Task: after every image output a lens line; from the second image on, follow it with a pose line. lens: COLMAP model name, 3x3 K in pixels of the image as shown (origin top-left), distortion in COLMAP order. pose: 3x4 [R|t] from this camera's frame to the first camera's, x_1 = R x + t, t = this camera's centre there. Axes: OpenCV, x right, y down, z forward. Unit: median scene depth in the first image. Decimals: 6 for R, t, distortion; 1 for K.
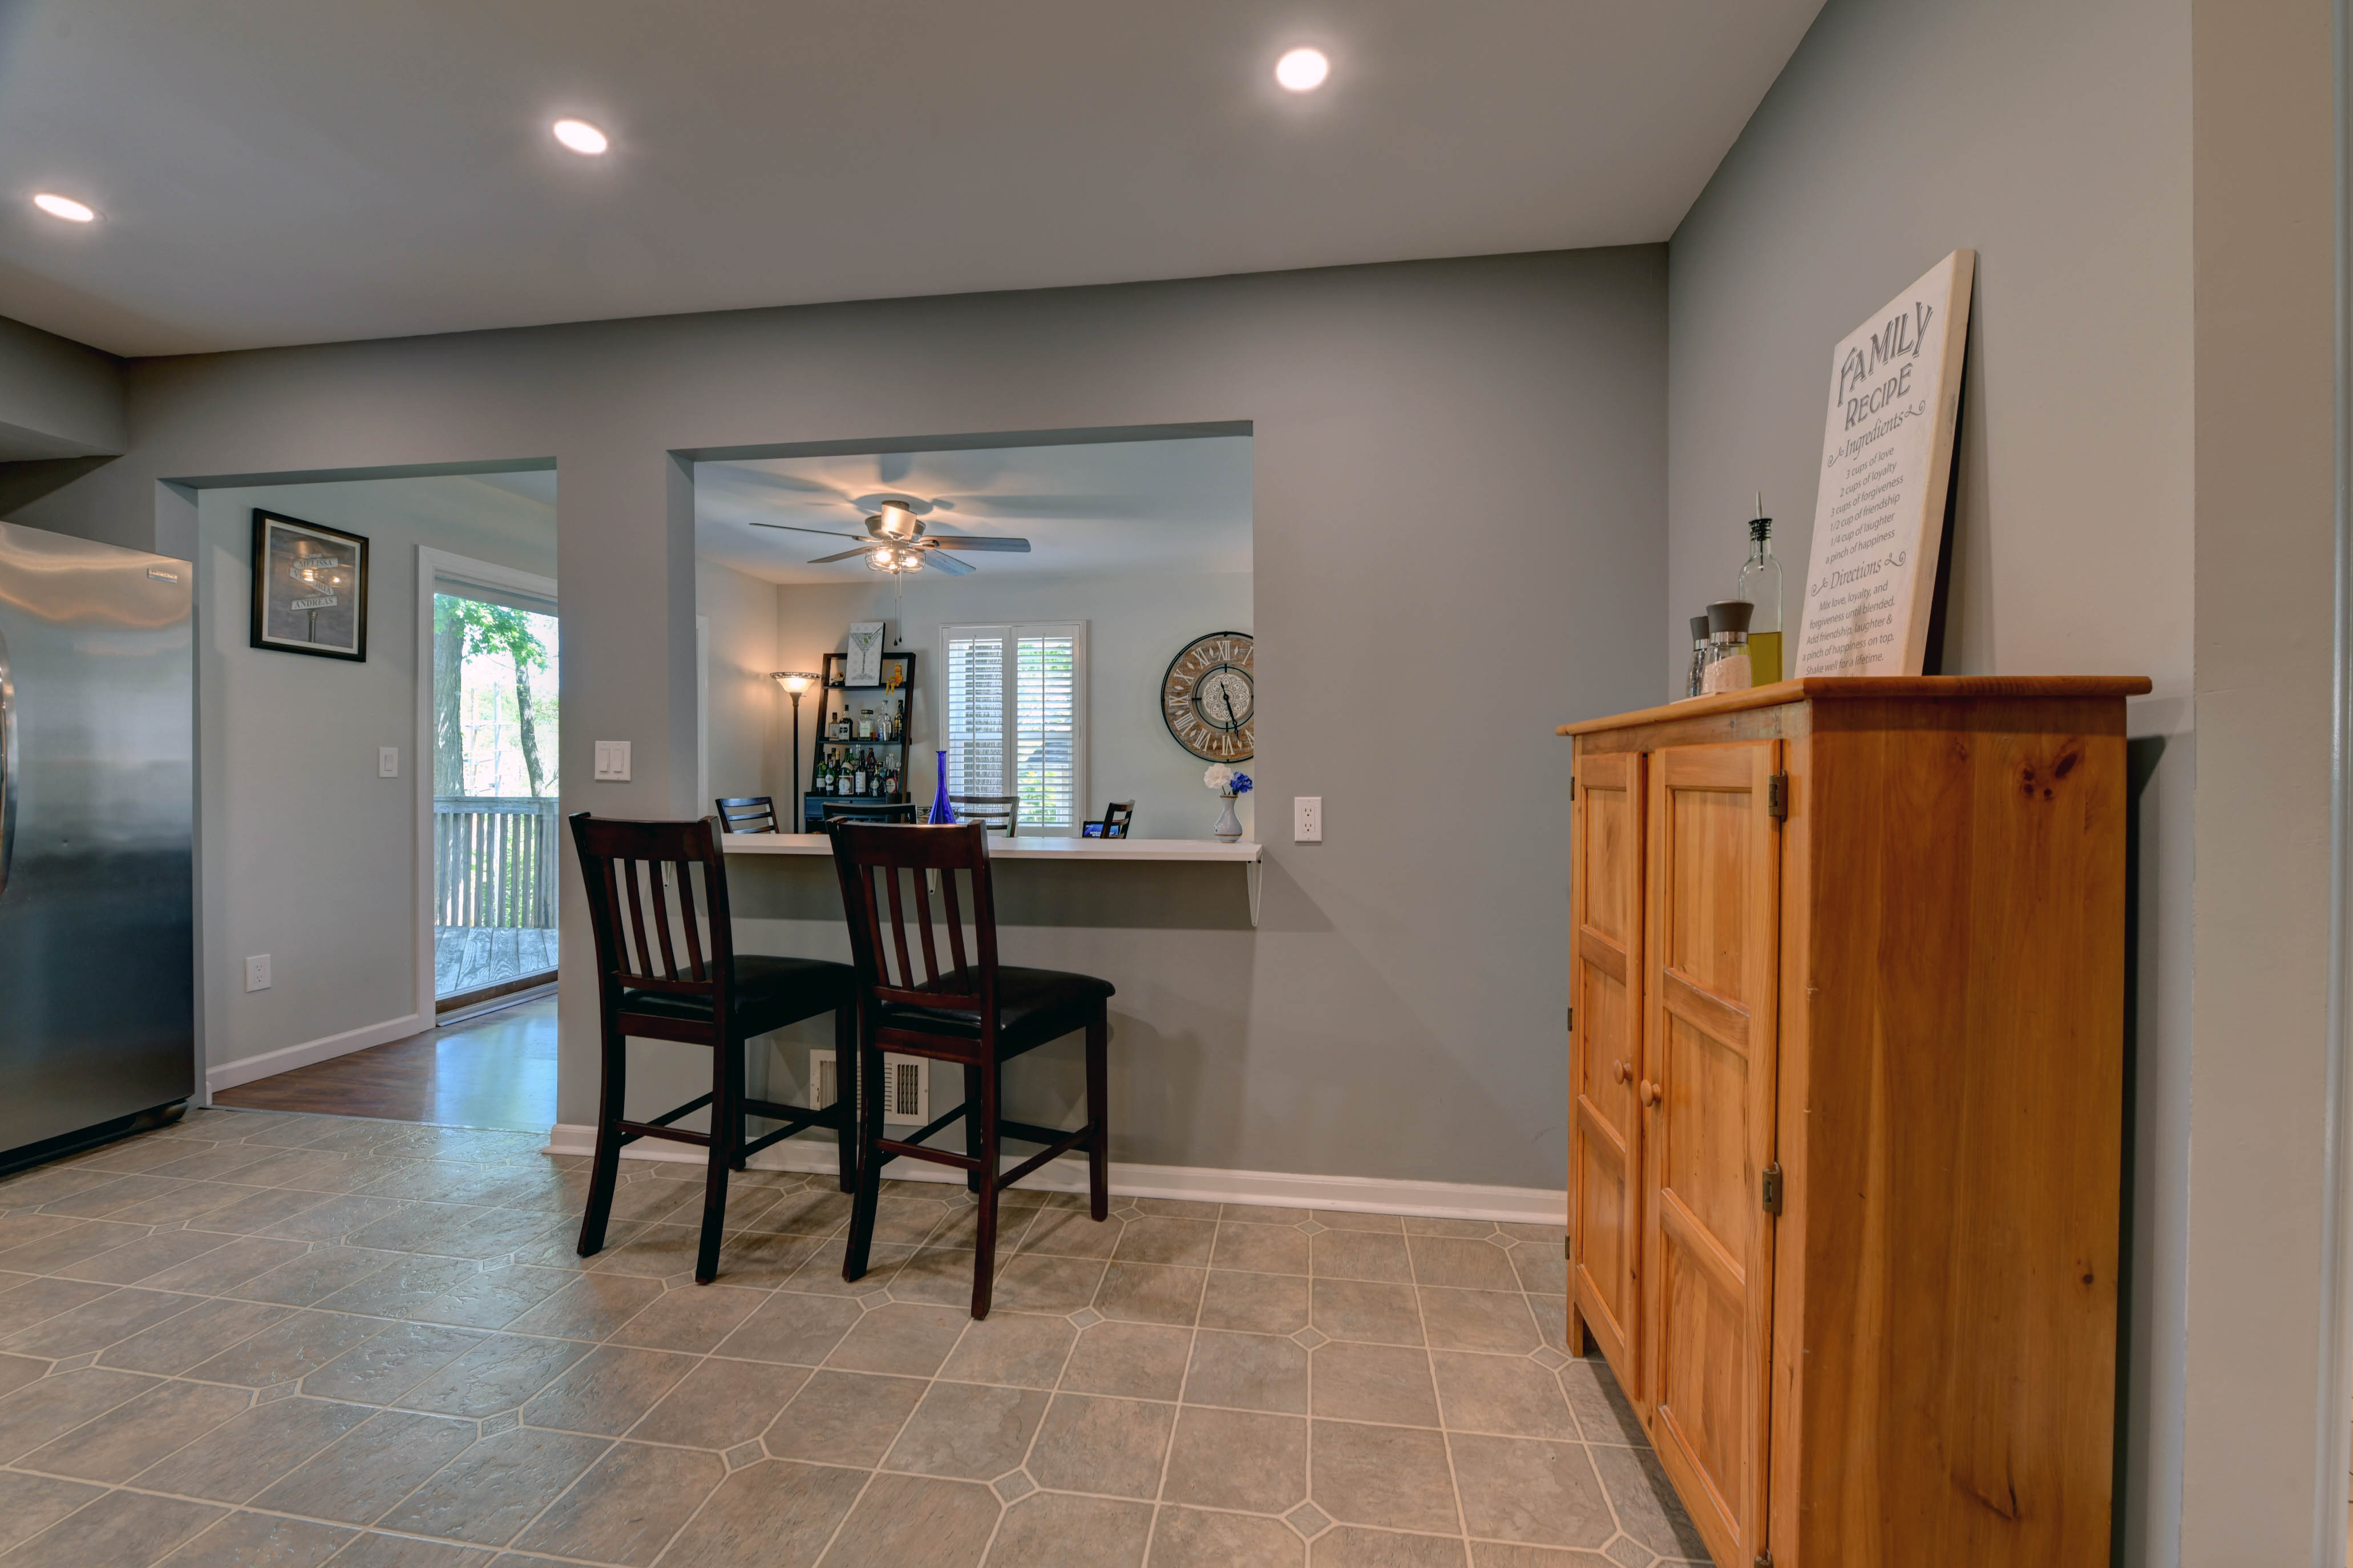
lens RADIAL K [[931.4, 0, 1184.2], [0, 931.4, 785.0], [0, 0, 1]] dist [-0.009973, -0.000643]
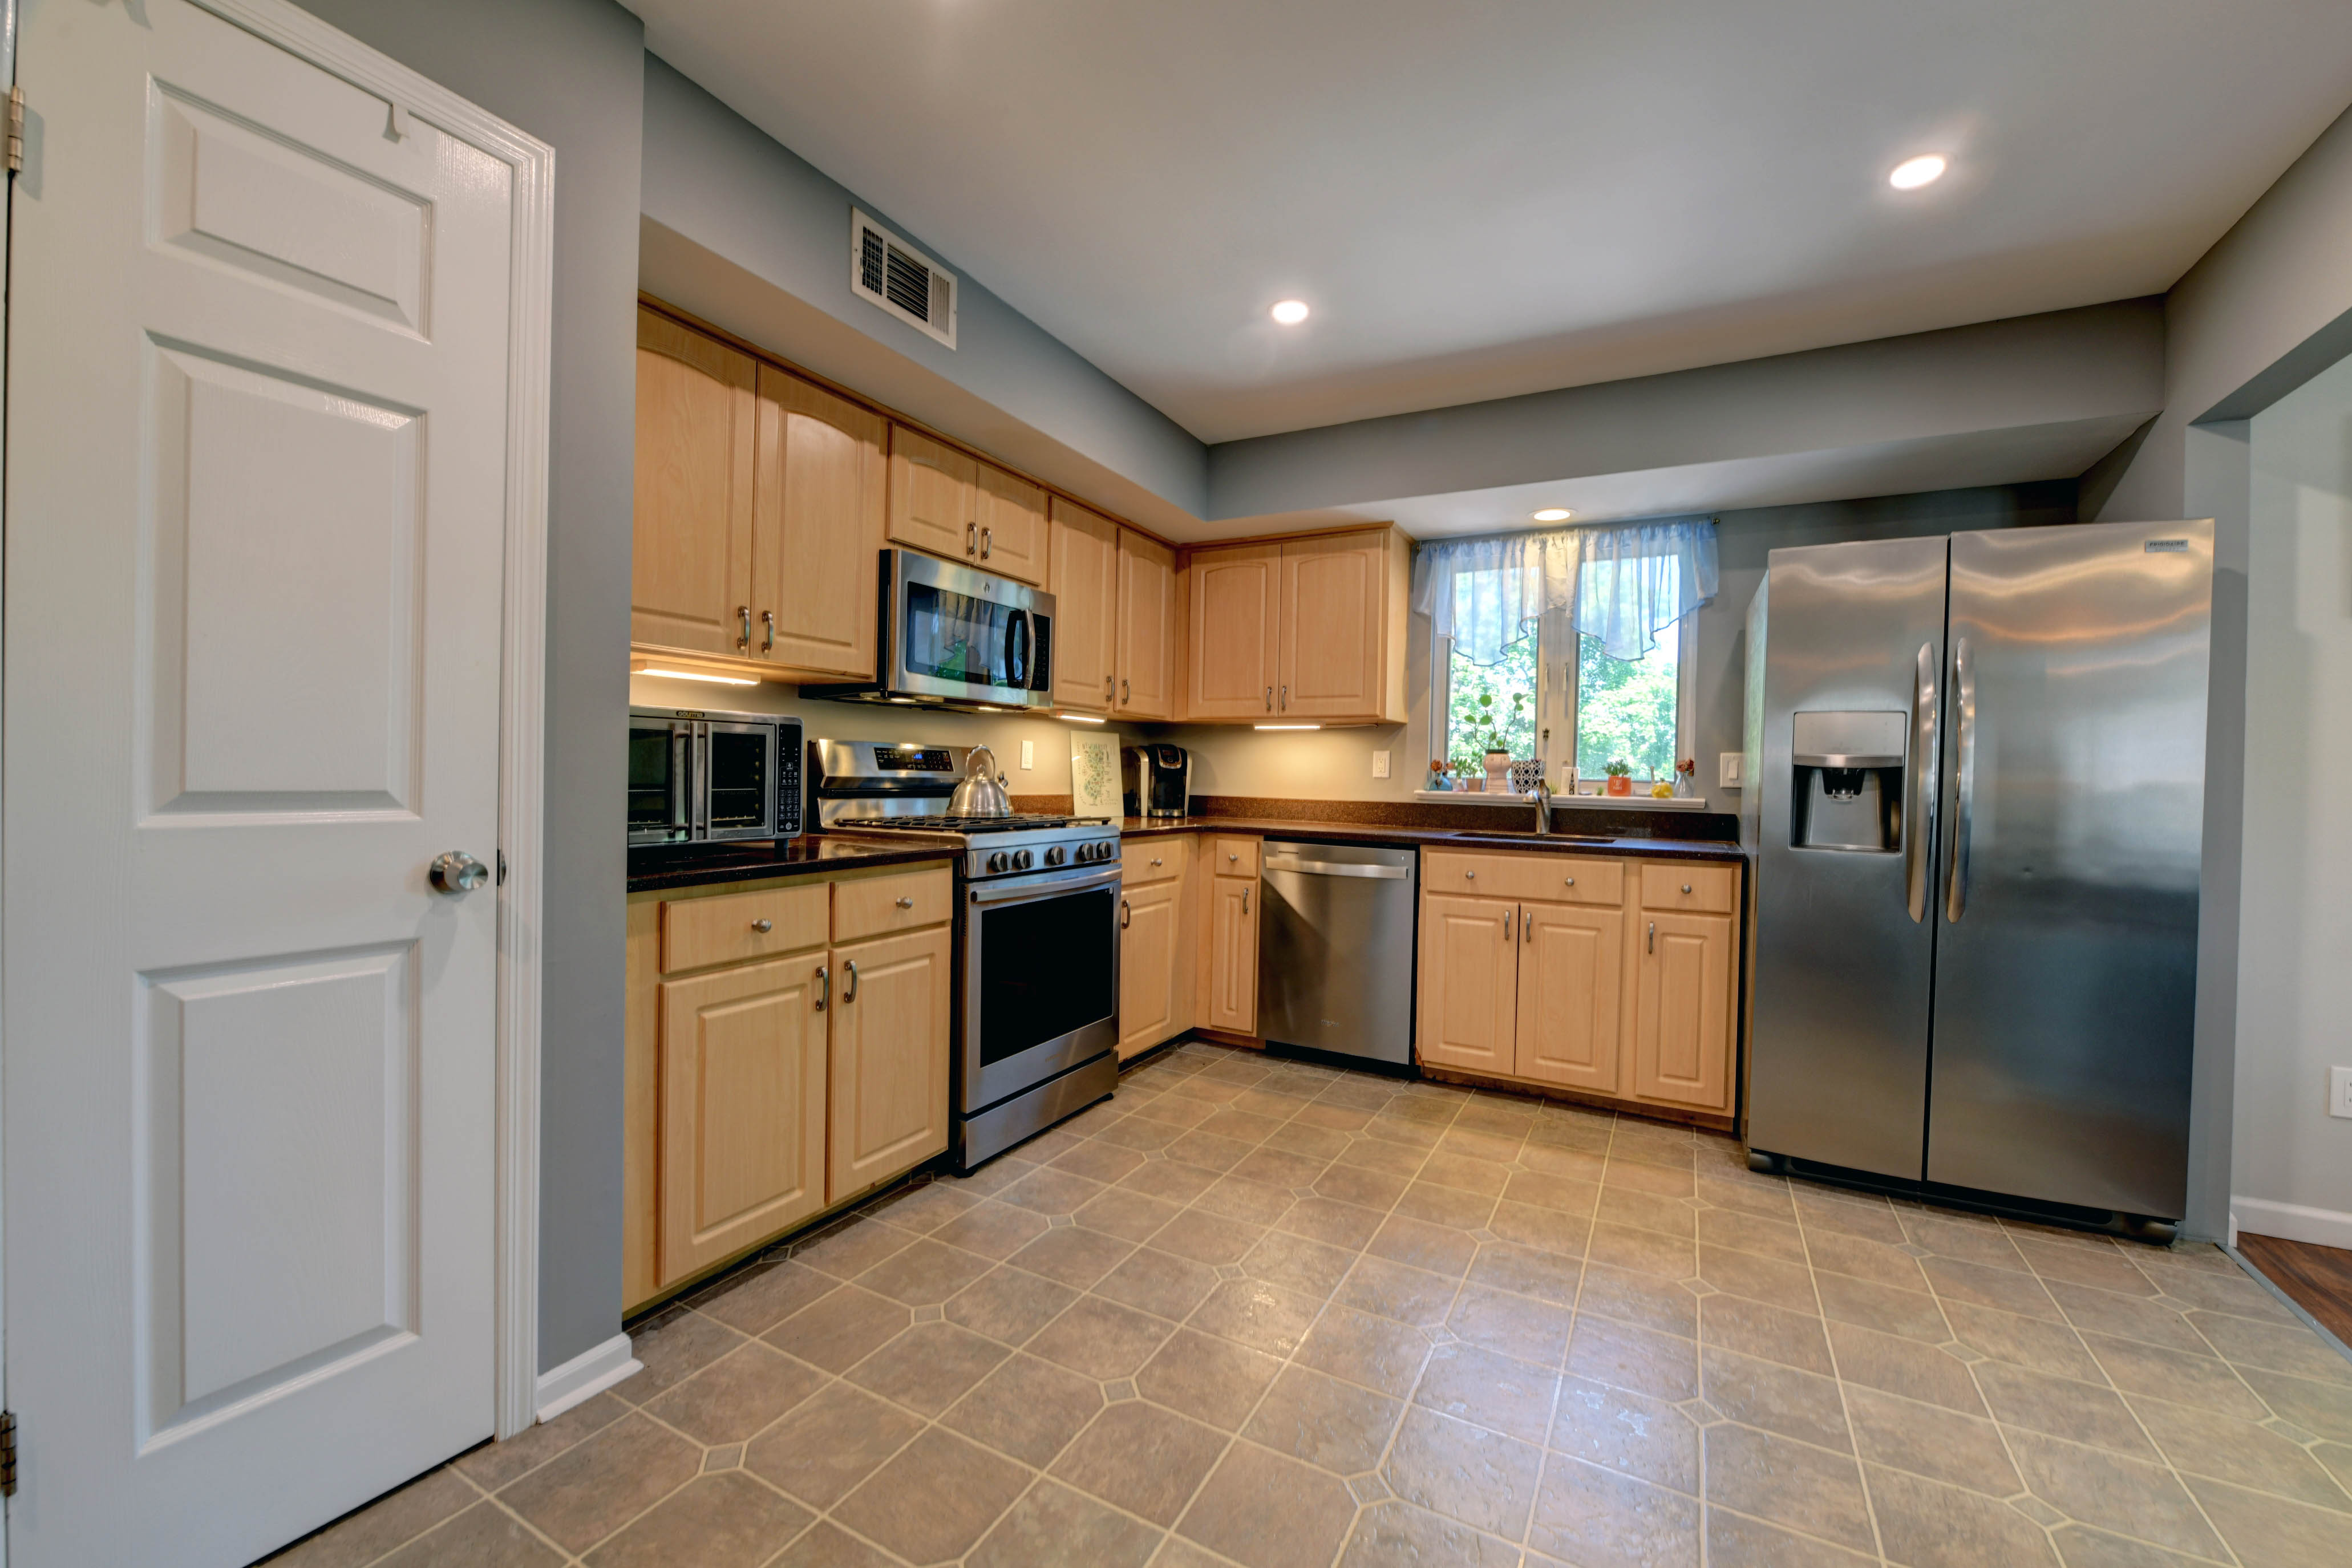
lens RADIAL K [[930.9, 0, 1183.7], [0, 930.9, 785.0], [0, 0, 1]] dist [-0.009973, -0.000643]
pose [[-0.345315, -0.000723, -0.938487, -0.059340], [-0.033509, 0.999372, 0.011560, -0.002922], [0.937889, 0.035439, -0.345122, 0.346203]]
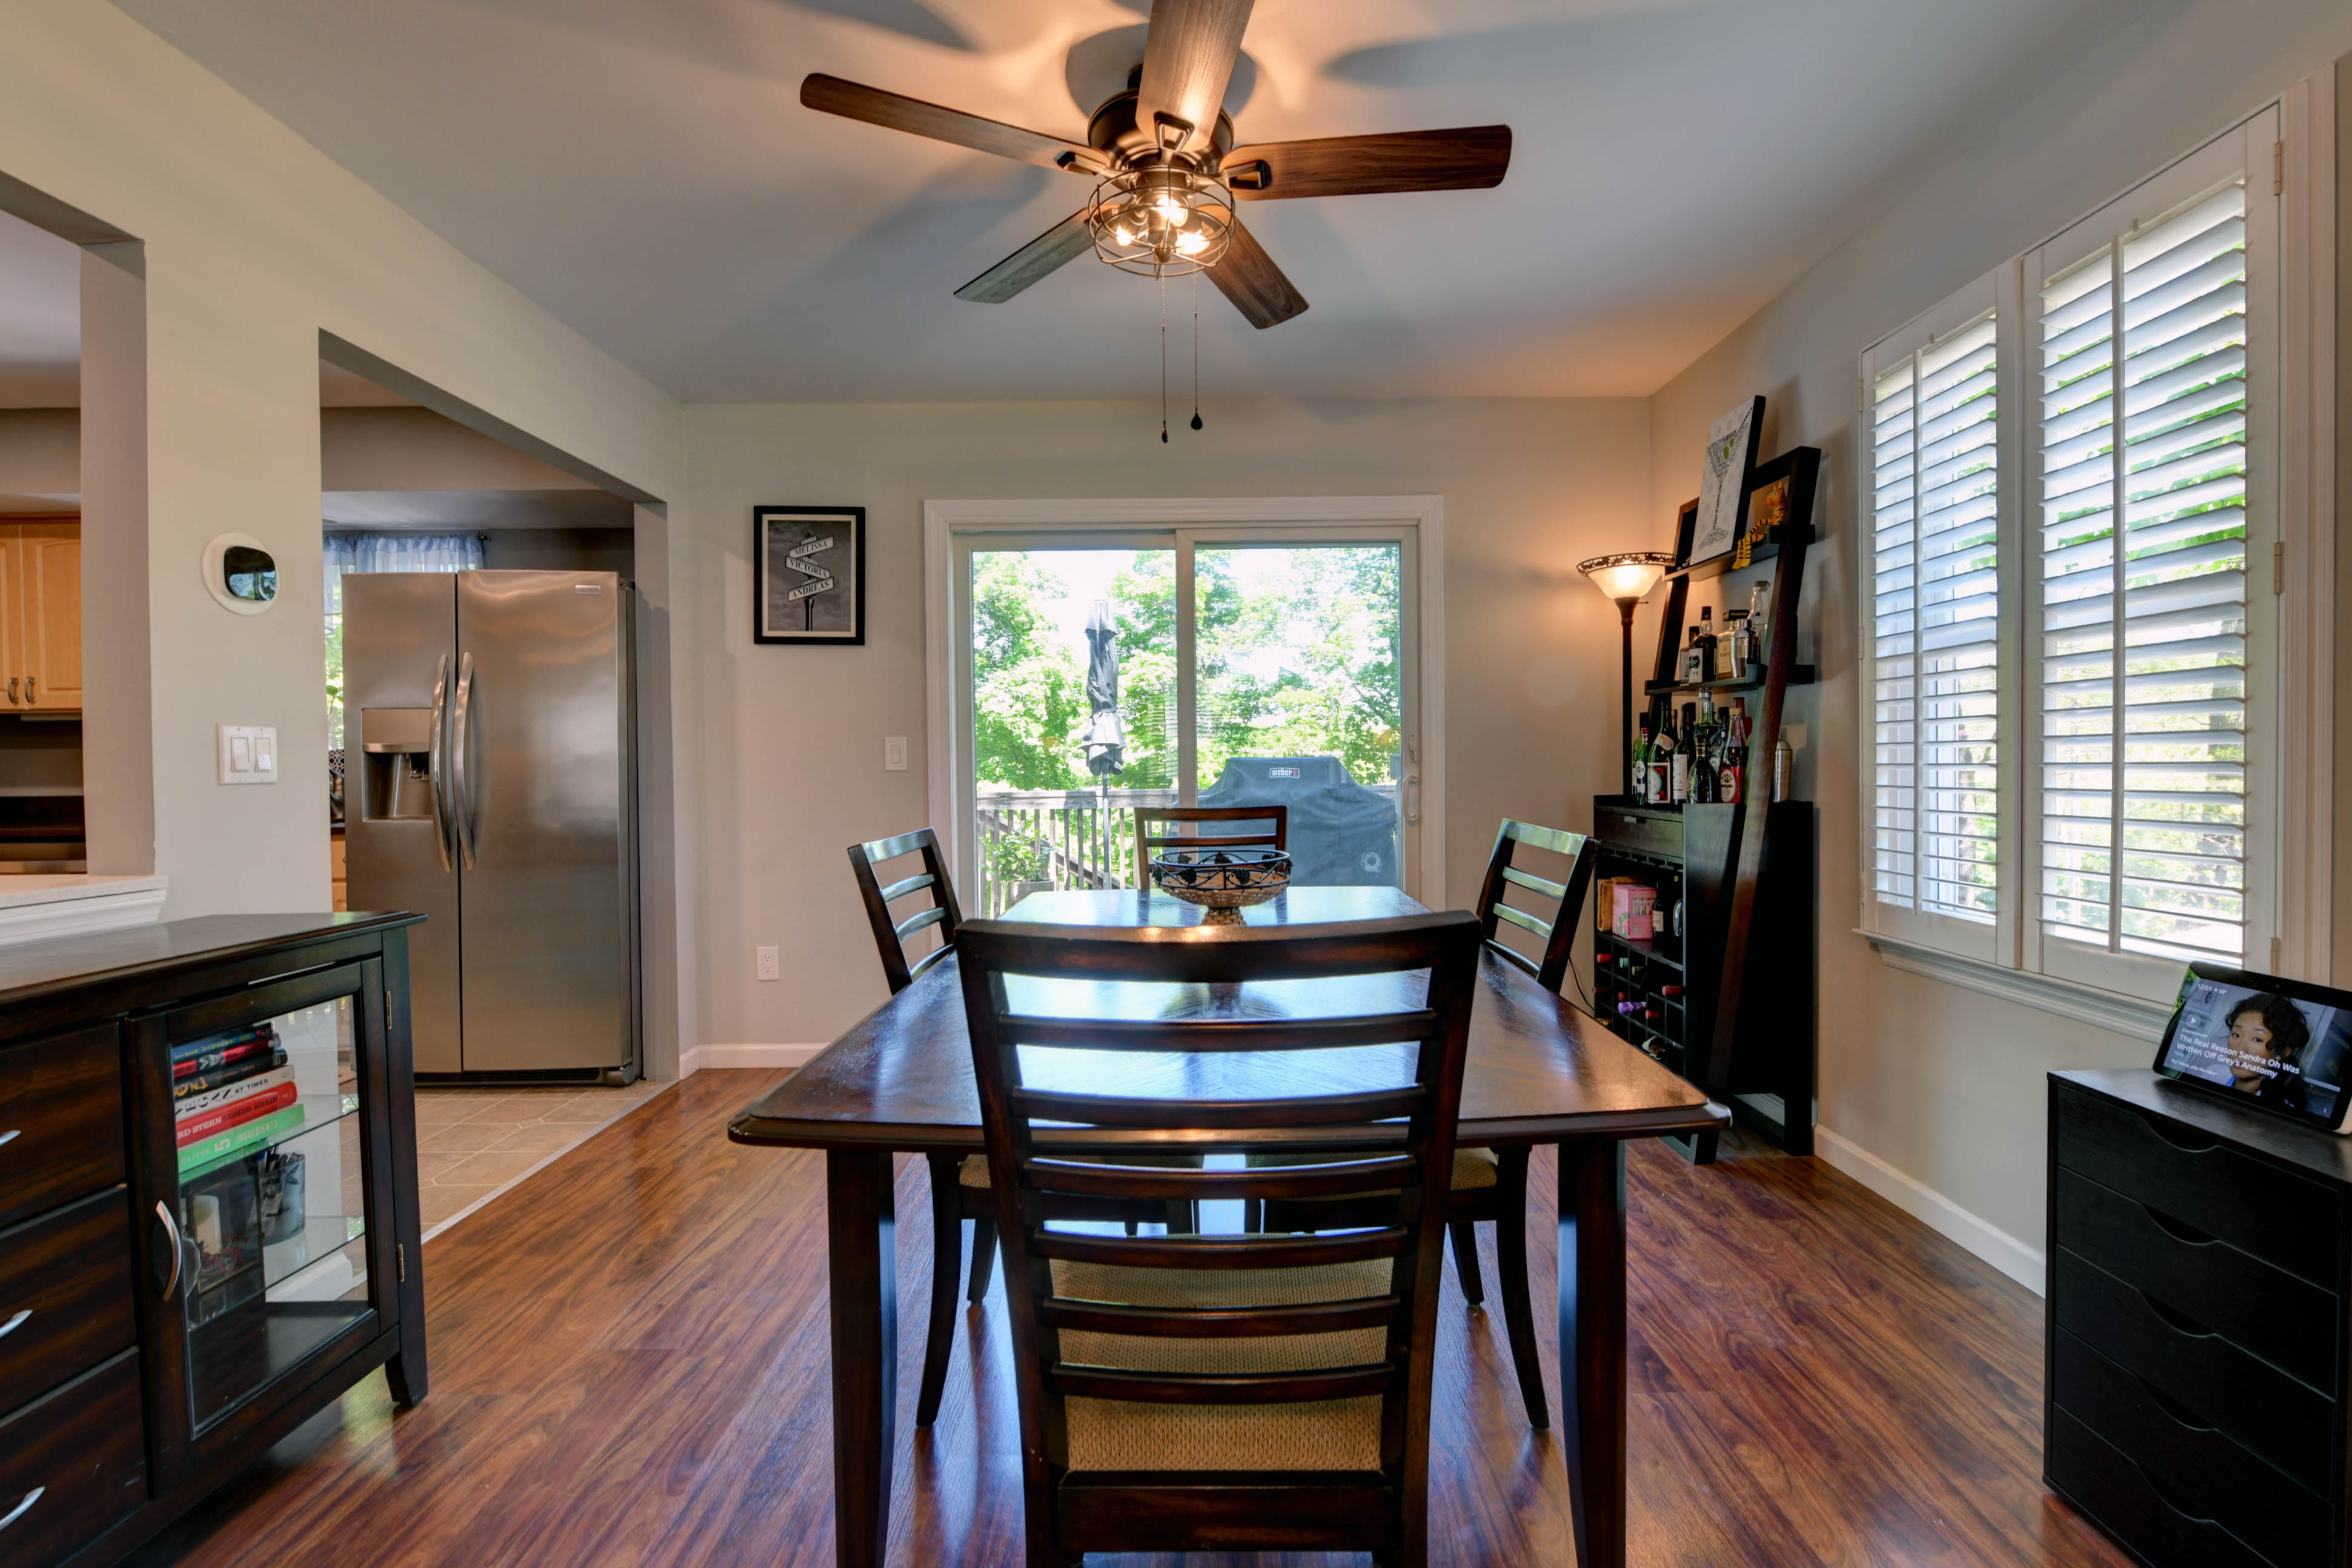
lens RADIAL K [[1008.7, 0, 1198.7], [0, 1008.7, 778.7], [0, 0, 1]] dist [-0.002499, -0.000463]
pose [[0.153618, 0.013090, -0.988044, 0.139786], [-0.000549, 0.999913, 0.013162, -0.012701], [0.988130, -0.001479, 0.153612, 1.087801]]
